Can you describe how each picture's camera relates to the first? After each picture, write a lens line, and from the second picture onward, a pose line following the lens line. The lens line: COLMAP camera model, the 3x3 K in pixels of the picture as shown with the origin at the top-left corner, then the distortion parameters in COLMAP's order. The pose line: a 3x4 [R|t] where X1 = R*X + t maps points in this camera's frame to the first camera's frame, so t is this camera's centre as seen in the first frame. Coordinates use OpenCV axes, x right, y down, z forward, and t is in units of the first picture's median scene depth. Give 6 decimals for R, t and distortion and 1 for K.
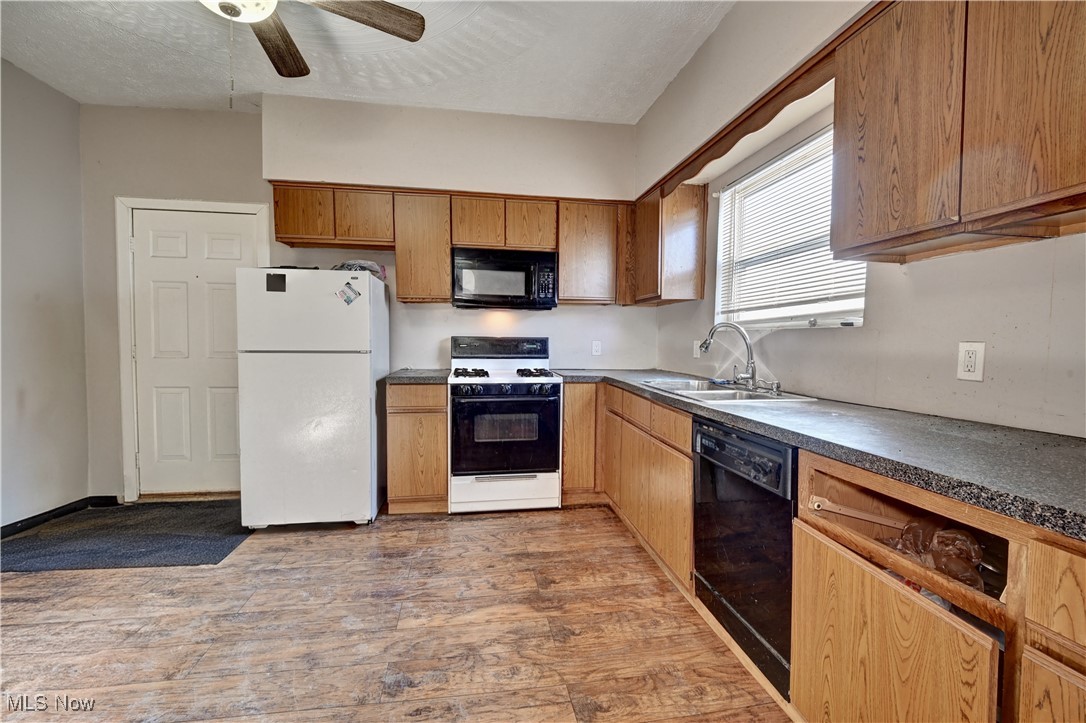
lens RADIAL K [[449.4, 0, 543.0], [0, 449.4, 361.5], [0, 0, 1]] dist [0.020020, -0.022364]
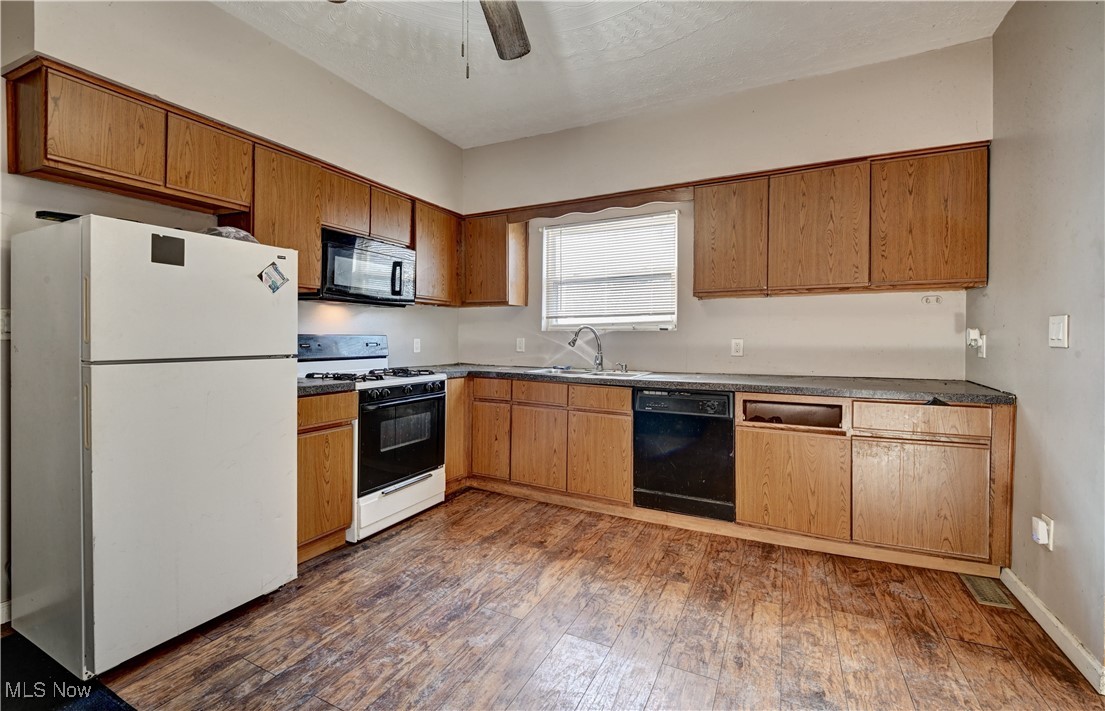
lens RADIAL K [[451.9, 0, 541.5], [0, 451.9, 345.4], [0, 0, 1]] dist [-0.009772, -0.000375]
pose [[0.609164, -0.018522, 0.792828, -0.665720], [0.038925, 0.999221, -0.006564, -0.016255], [-0.792089, 0.034859, 0.609410, 0.188678]]
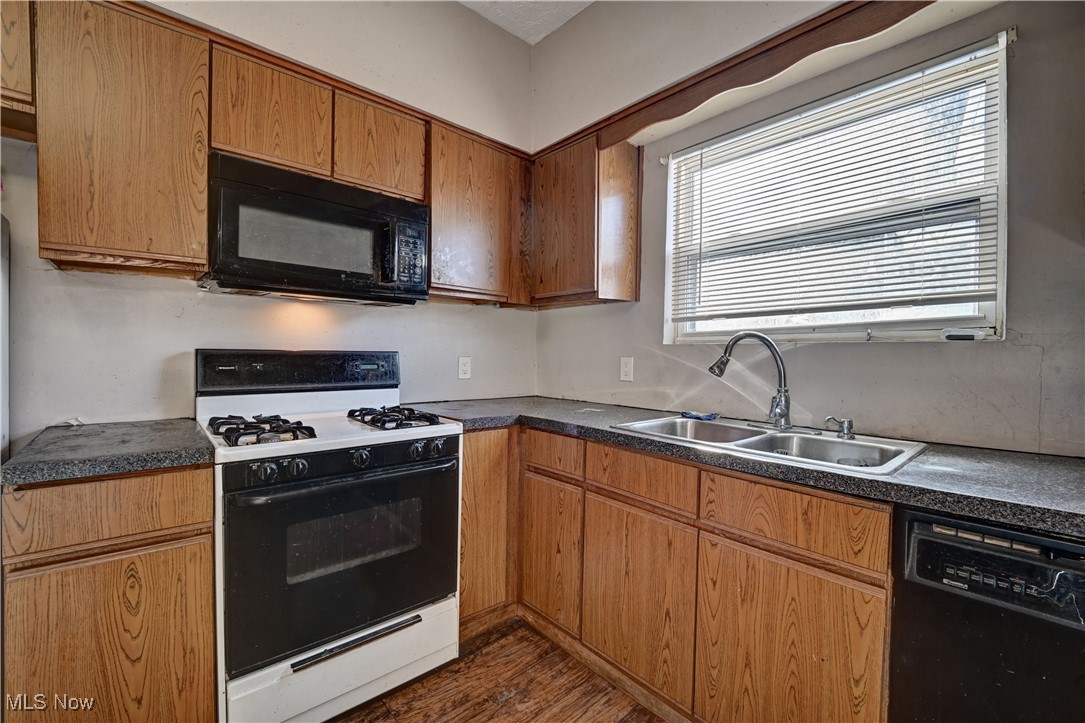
lens RADIAL K [[449.0, 0, 542.5], [0, 449.0, 361.5], [0, 0, 1]] dist [0.020020, -0.022364]
pose [[0.845878, -0.007368, 0.533325, -0.174940], [0.022961, 0.999481, -0.022610, -0.027895], [-0.532881, 0.031371, 0.845608, 0.479691]]
